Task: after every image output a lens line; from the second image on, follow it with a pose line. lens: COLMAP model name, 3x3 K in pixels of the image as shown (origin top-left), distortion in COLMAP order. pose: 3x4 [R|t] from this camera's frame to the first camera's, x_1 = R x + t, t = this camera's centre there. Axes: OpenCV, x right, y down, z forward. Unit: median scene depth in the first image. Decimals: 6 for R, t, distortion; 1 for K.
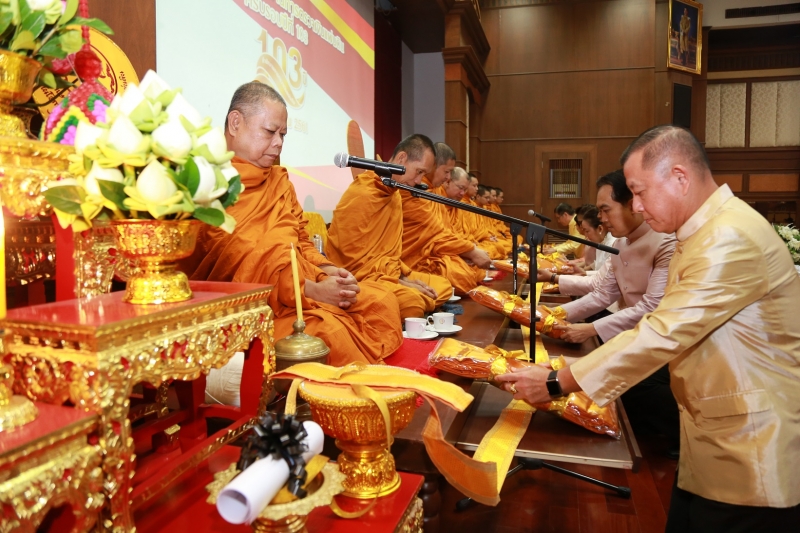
lens RADIAL K [[564.3, 0, 400.0], [0, 564.3, 266.5], [0, 0, 1]] dist [-0.050089, -0.000007]
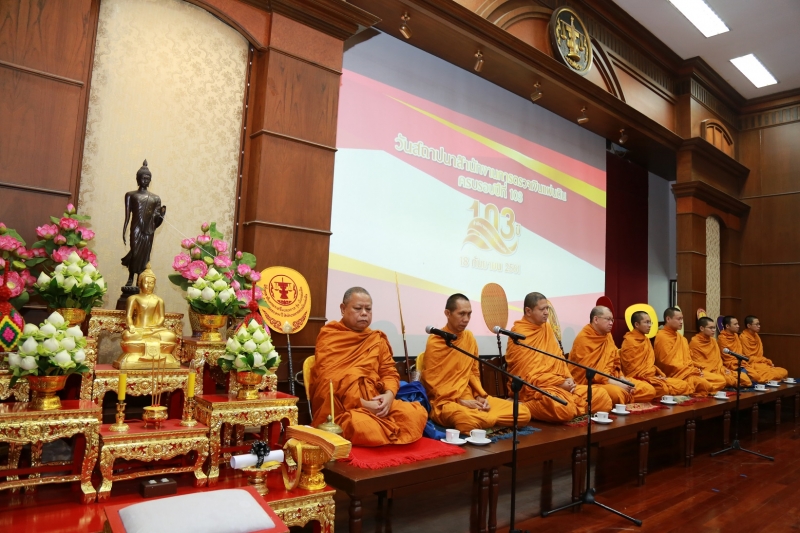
lens RADIAL K [[594.3, 0, 400.0], [0, 594.3, 266.5], [0, 0, 1]] dist [-0.066799, -0.000926]
pose [[0.851079, -0.015694, -0.524803, 0.288872], [-0.081392, 0.983526, -0.161406, -0.028604], [0.518691, 0.180084, 0.835781, -0.197769]]
